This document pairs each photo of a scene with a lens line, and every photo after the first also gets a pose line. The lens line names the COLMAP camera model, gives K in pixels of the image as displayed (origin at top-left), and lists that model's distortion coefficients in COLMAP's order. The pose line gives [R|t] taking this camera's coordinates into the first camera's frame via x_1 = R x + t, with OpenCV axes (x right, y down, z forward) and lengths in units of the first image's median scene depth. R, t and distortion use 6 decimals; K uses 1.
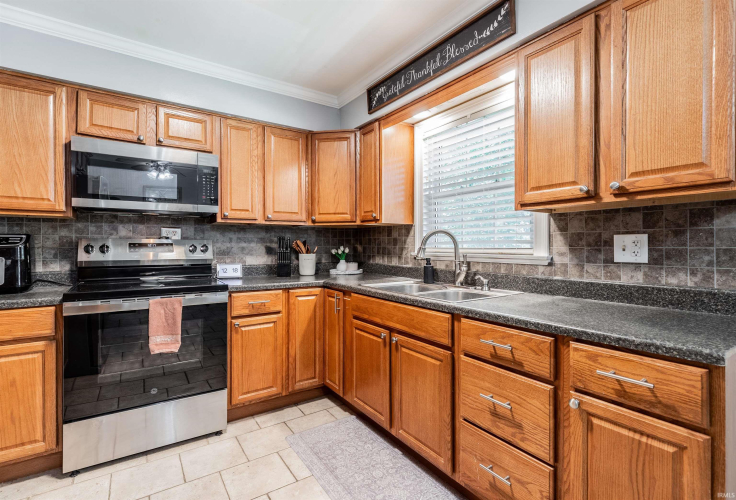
lens RADIAL K [[374.1, 0, 368.0], [0, 374.1, 250.0], [0, 0, 1]] dist [0.029432, 0.000436]
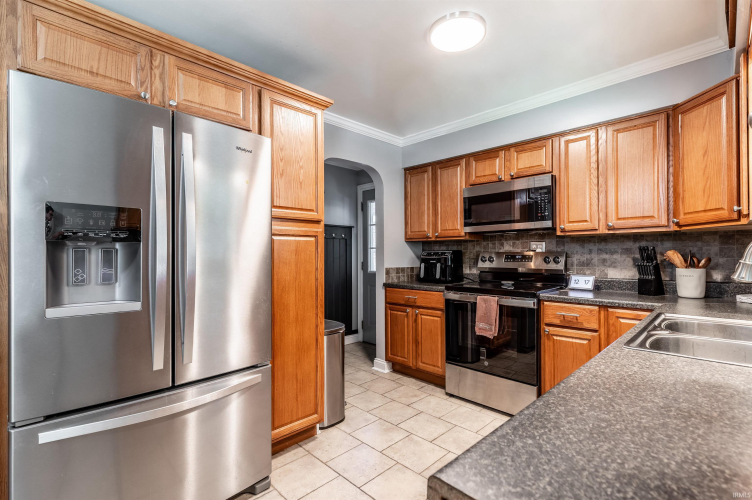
lens RADIAL K [[343.3, 0, 376.8], [0, 343.3, 261.6], [0, 0, 1]] dist [0.000243, 0.000045]
pose [[0.166244, 0.014084, -0.985984, 0.461228], [-0.014562, 0.999824, 0.011827, -0.002720], [0.985977, 0.012392, 0.166419, 0.320455]]
